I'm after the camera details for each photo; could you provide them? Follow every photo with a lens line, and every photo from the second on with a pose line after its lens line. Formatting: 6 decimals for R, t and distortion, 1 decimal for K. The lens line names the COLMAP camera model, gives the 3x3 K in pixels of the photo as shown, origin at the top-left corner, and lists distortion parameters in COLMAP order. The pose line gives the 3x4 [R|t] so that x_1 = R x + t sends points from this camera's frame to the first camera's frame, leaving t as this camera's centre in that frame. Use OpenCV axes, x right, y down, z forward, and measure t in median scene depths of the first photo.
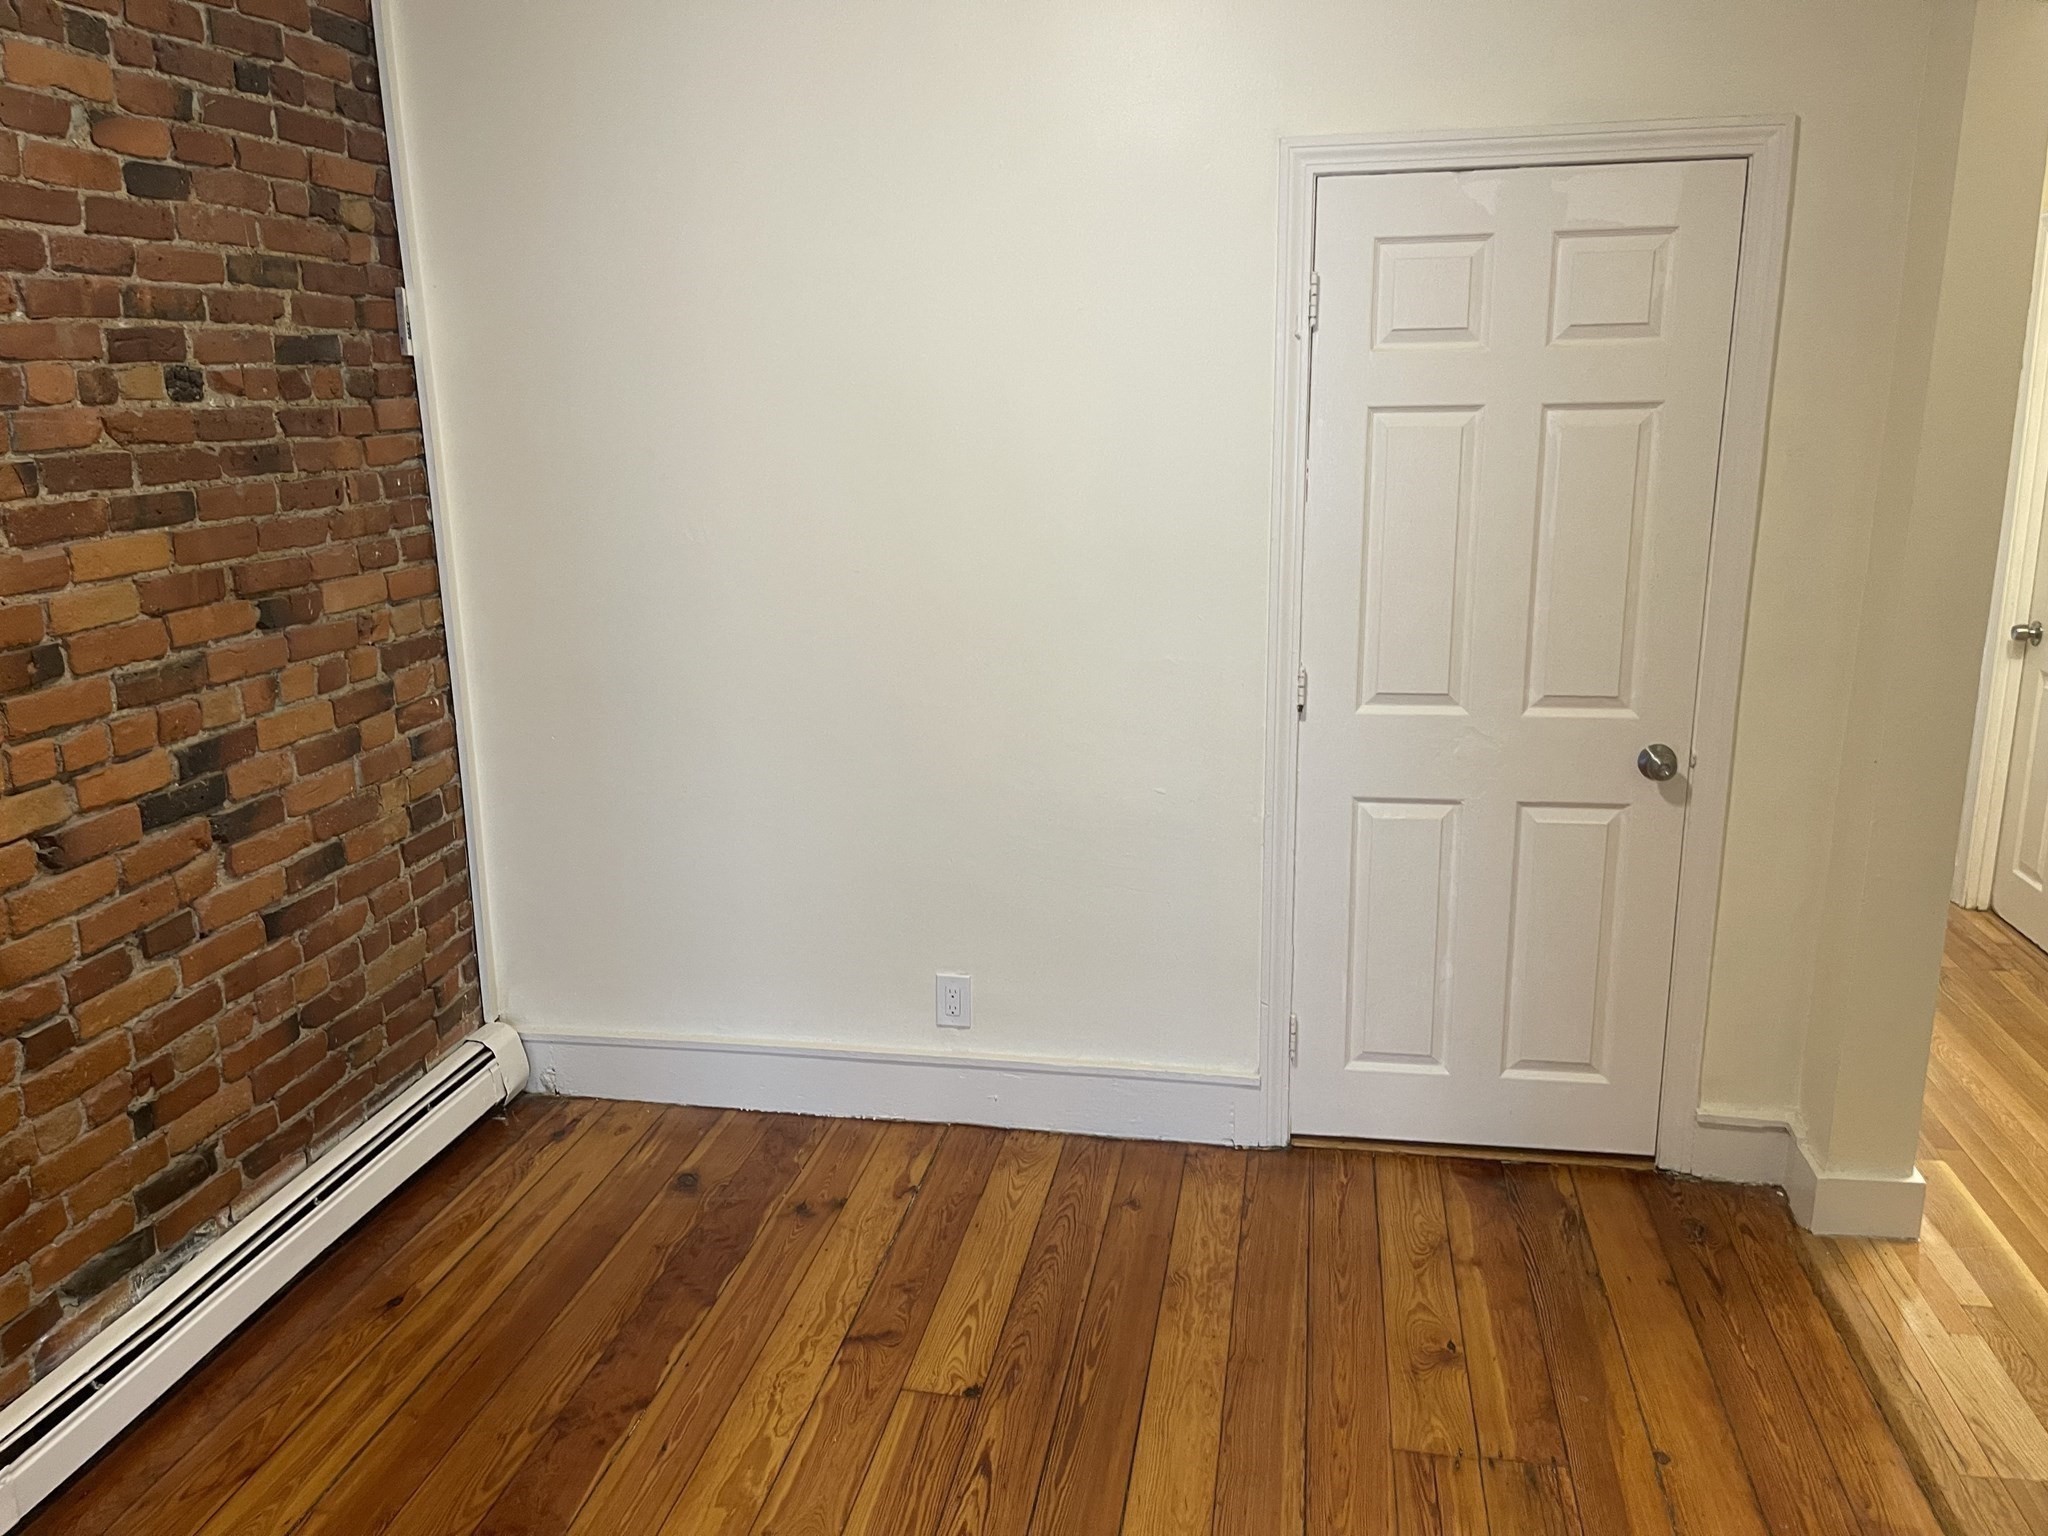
lens RADIAL K [[1526.7, 0, 1046.0], [0, 1526.7, 759.7], [0, 0, 1]] dist [0.069956, -0.085951]
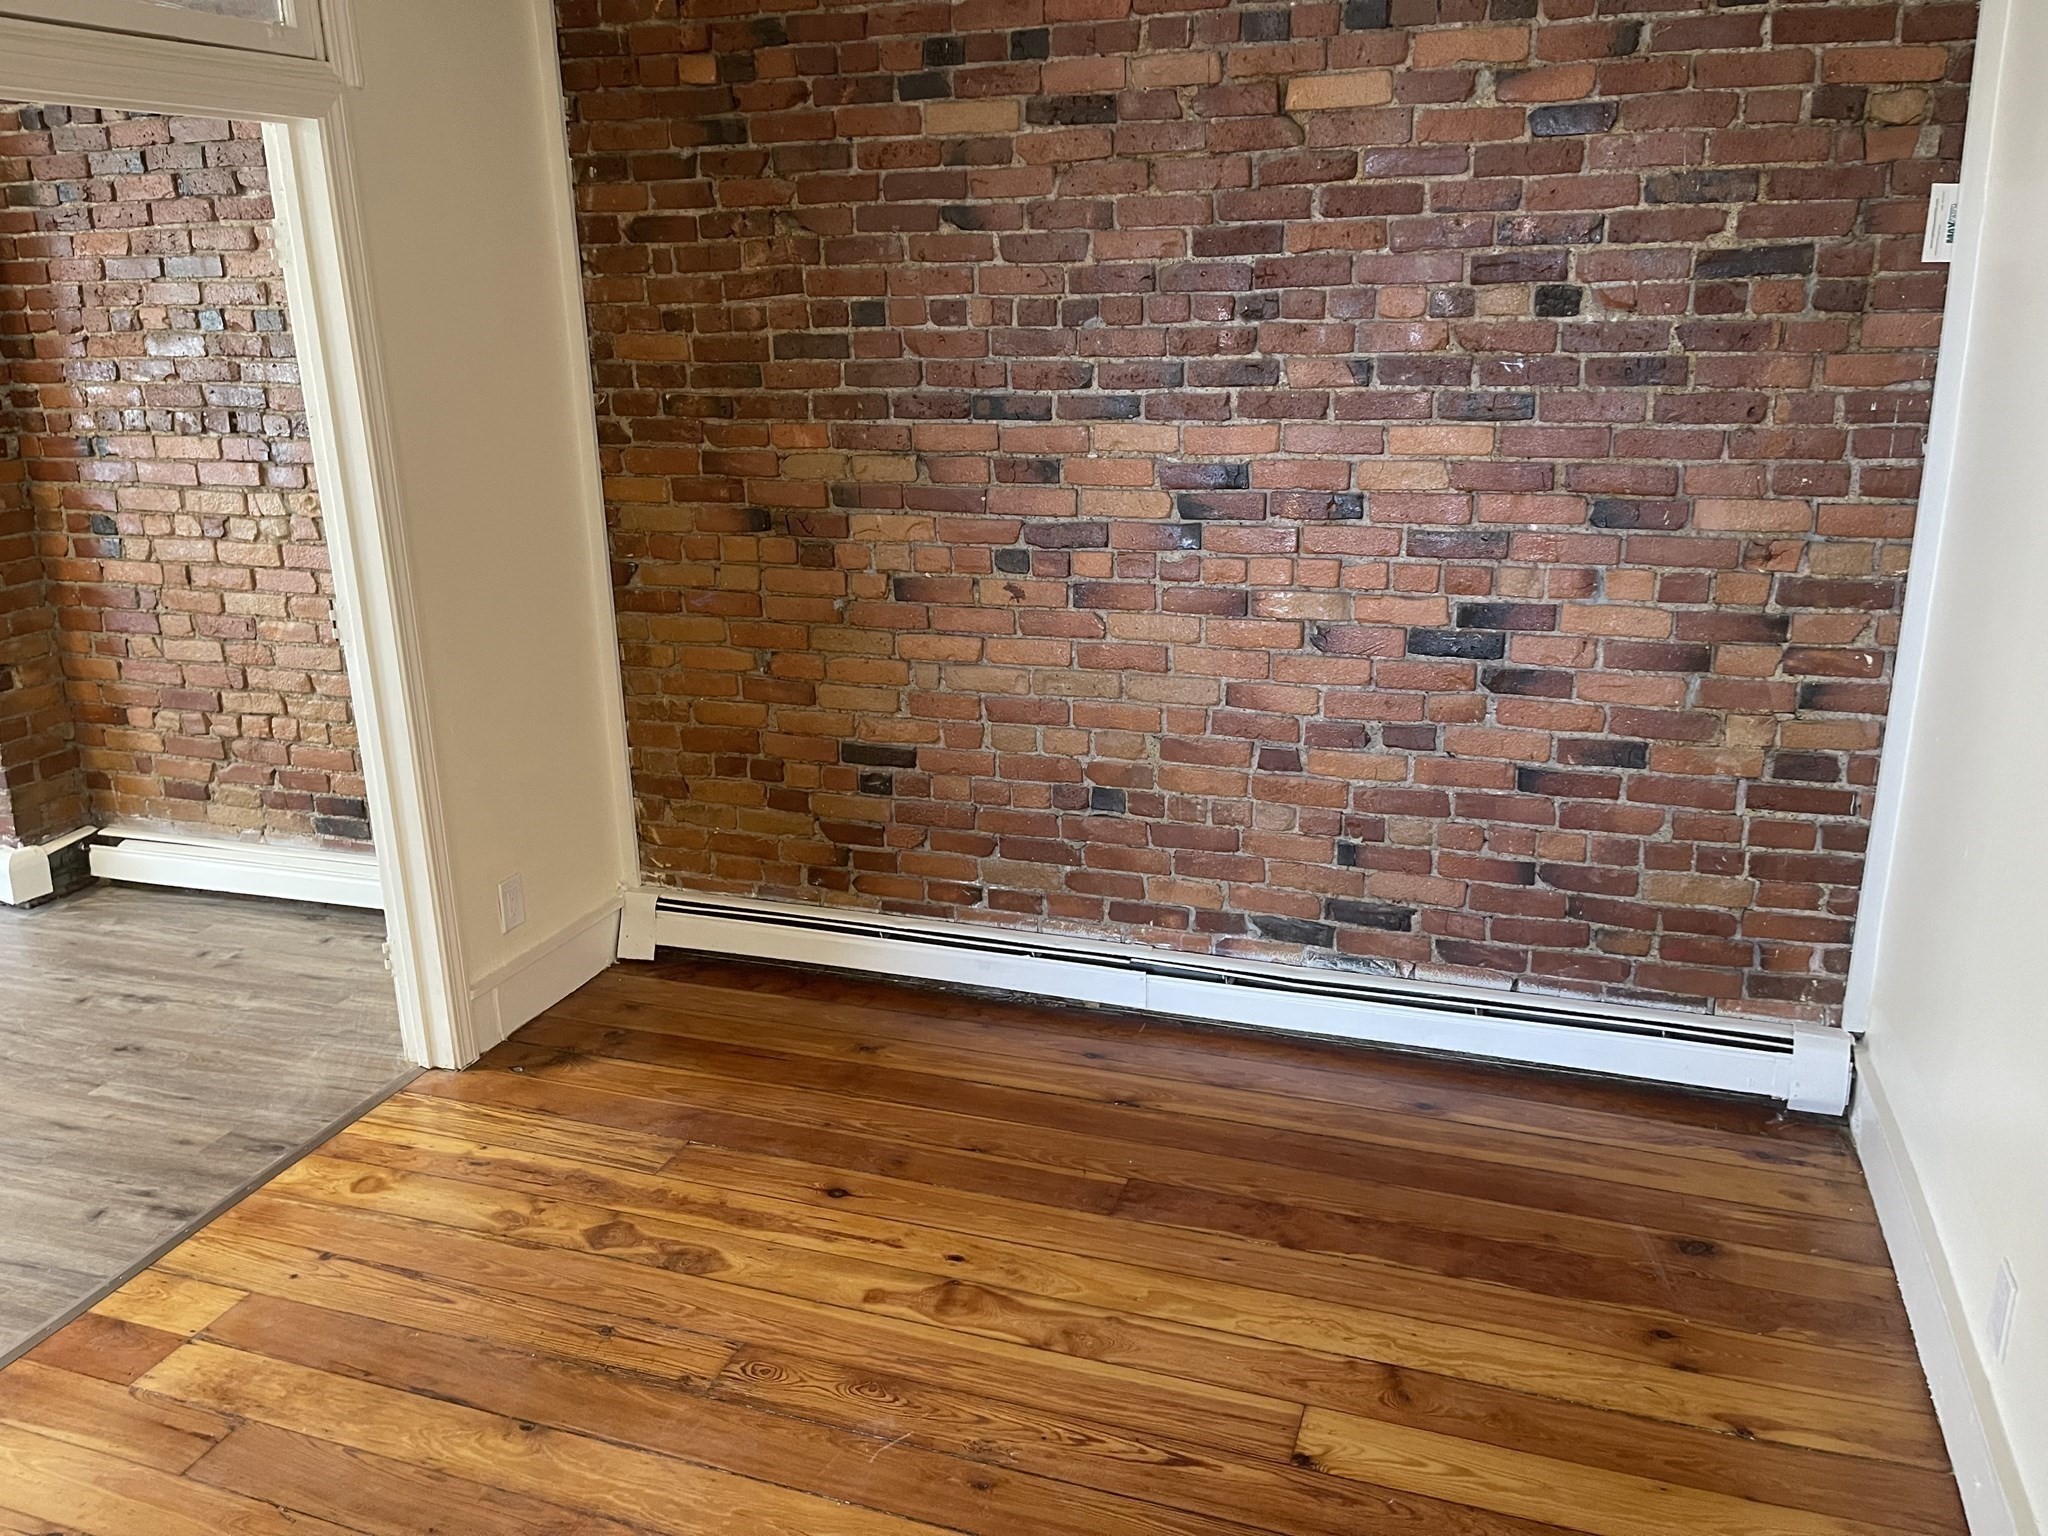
lens RADIAL K [[1526.7, 0, 1046.0], [0, 1526.7, 759.7], [0, 0, 1]] dist [0.069956, -0.085951]
pose [[-0.154685, 0.294129, -0.943165, 0.637418], [-0.221344, 0.920071, 0.323229, -0.199105], [0.962850, 0.258763, -0.077218, 0.750099]]
